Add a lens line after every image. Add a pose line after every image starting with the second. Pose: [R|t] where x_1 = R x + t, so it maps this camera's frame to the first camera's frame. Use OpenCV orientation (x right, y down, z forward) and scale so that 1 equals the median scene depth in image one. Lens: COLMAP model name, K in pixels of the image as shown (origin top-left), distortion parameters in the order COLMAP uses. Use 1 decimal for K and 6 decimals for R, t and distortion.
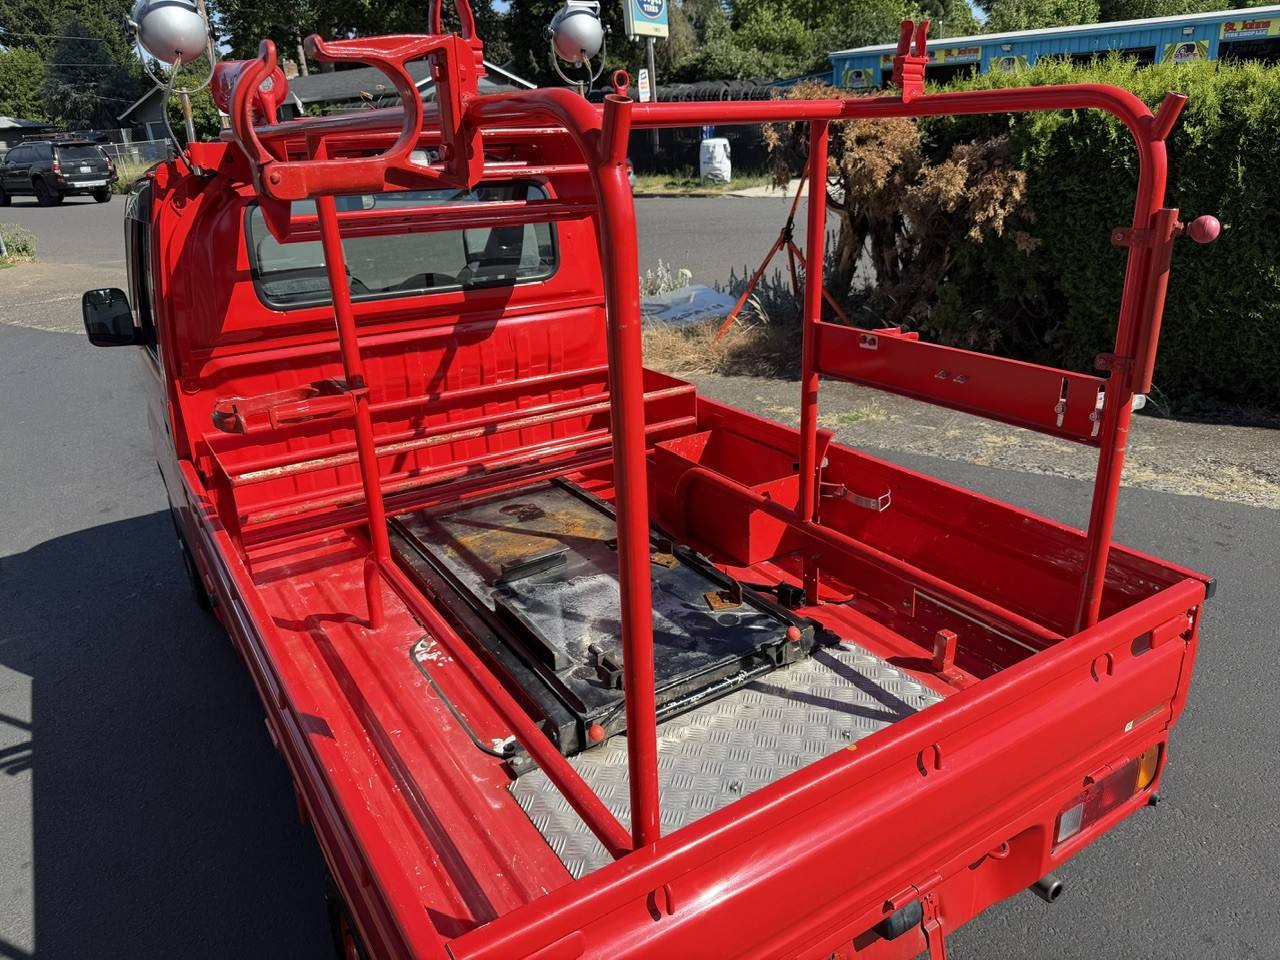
lens RADIAL K [[922.6, 0, 649.9], [0, 922.6, 476.9], [0, 0, 1]] dist [-0.004832, -0.006286]
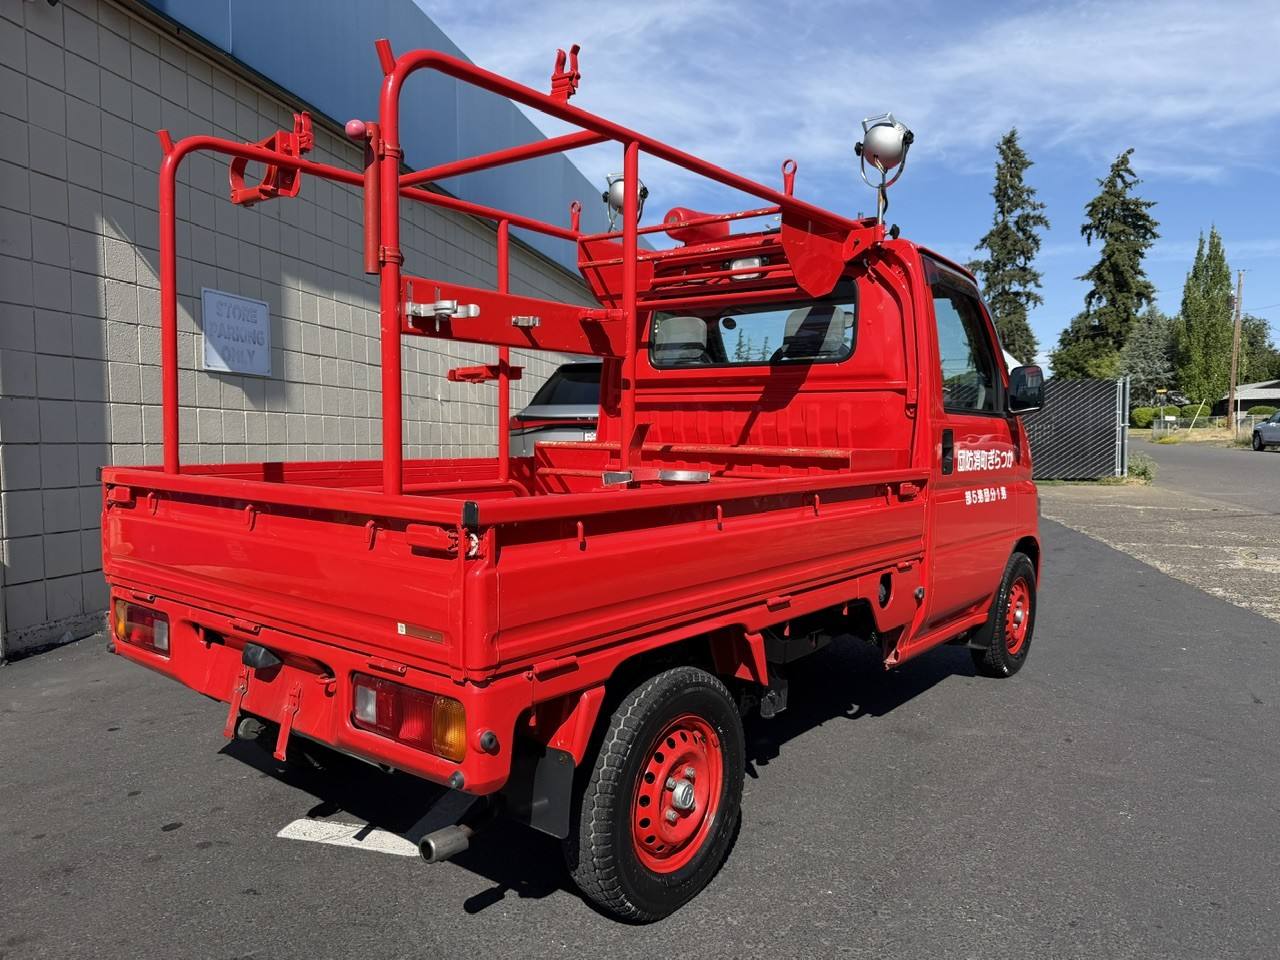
lens RADIAL K [[909.8, 0, 640.0], [0, 909.8, 480.0], [0, 0, 1]] dist [0.000988, -0.004981]
pose [[0.321903, 0.093619, -0.942133, 0.430467], [-0.351683, 0.935725, -0.027179, 0.015780], [0.879032, 0.340081, 0.334136, 0.239732]]
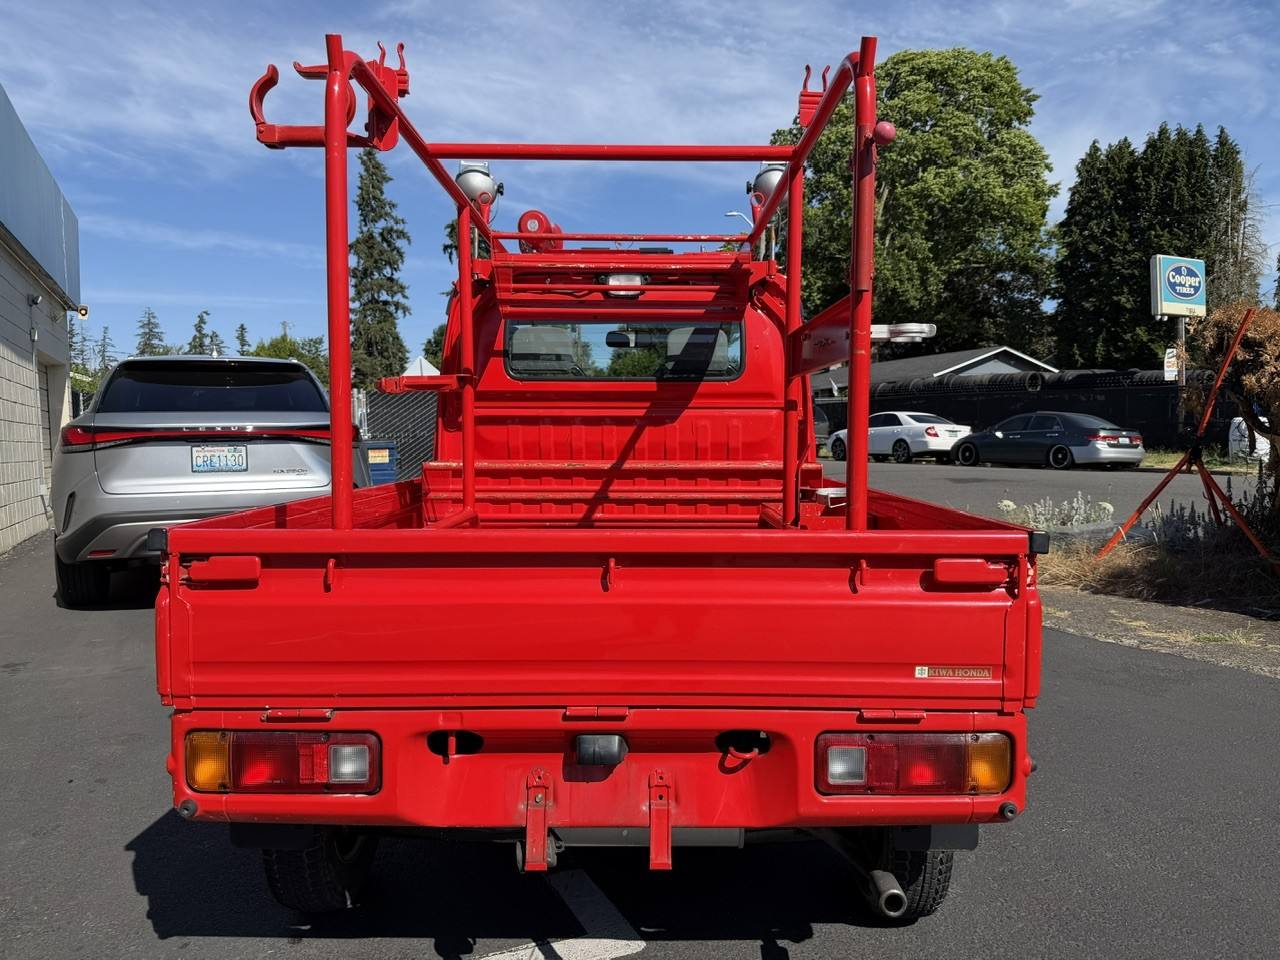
lens RADIAL K [[895.9, 0, 641.8], [0, 895.9, 482.7], [0, 0, 1]] dist [0.108122, -0.163475]
pose [[0.841693, 0.064334, -0.536110, 0.216982], [-0.216279, 0.949917, -0.225566, 0.101645], [0.494749, 0.305807, 0.813453, 0.014235]]
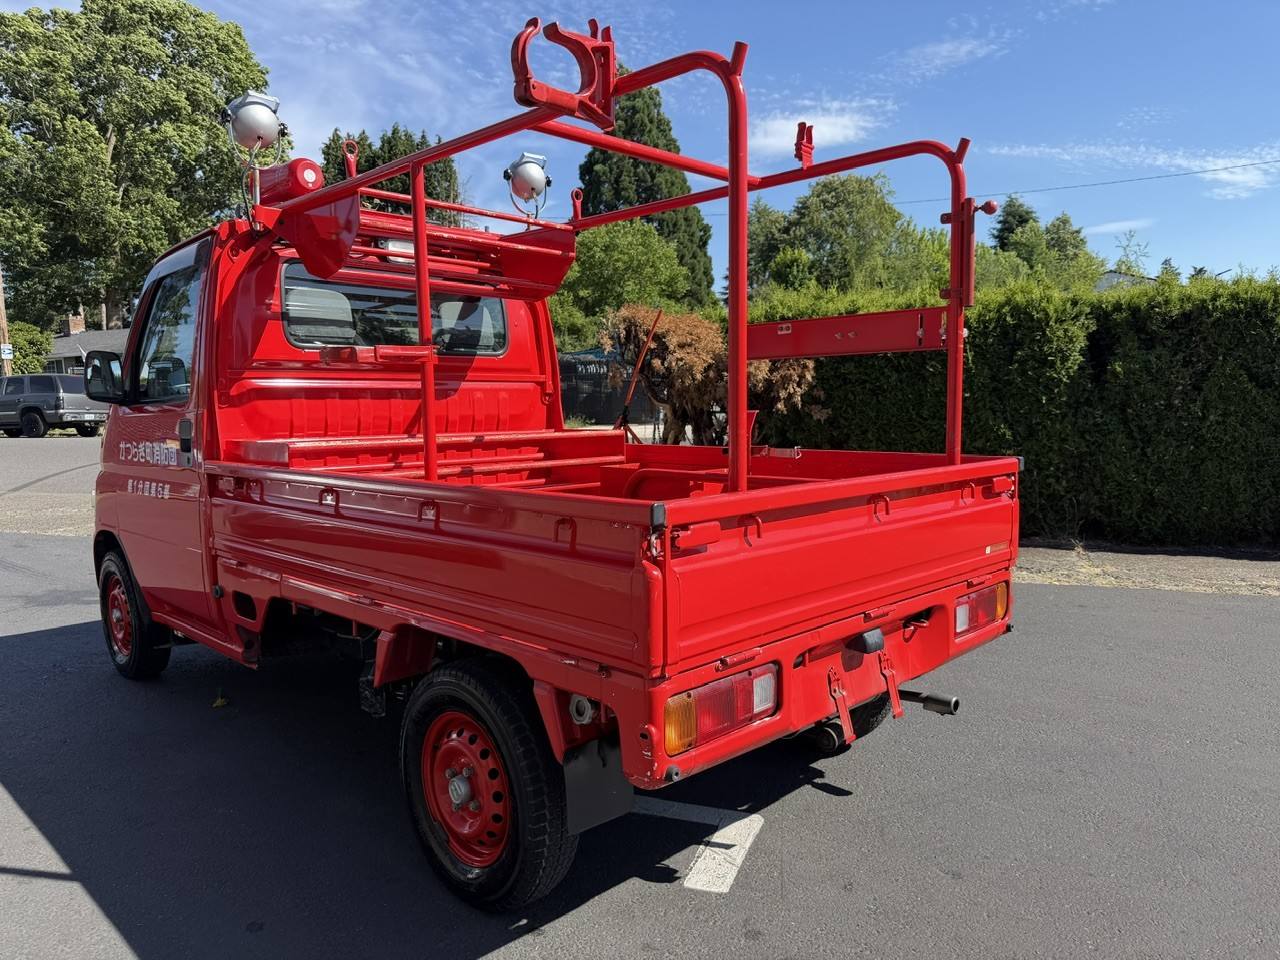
lens RADIAL K [[895.7, 0, 642.7], [0, 895.7, 483.0], [0, 0, 1]] dist [0.144009, -0.274419]
pose [[0.975836, 0.000708, 0.218503, -0.097056], [0.058332, 0.962858, -0.263631, 0.147988], [-0.210574, 0.270007, 0.939550, -0.081496]]
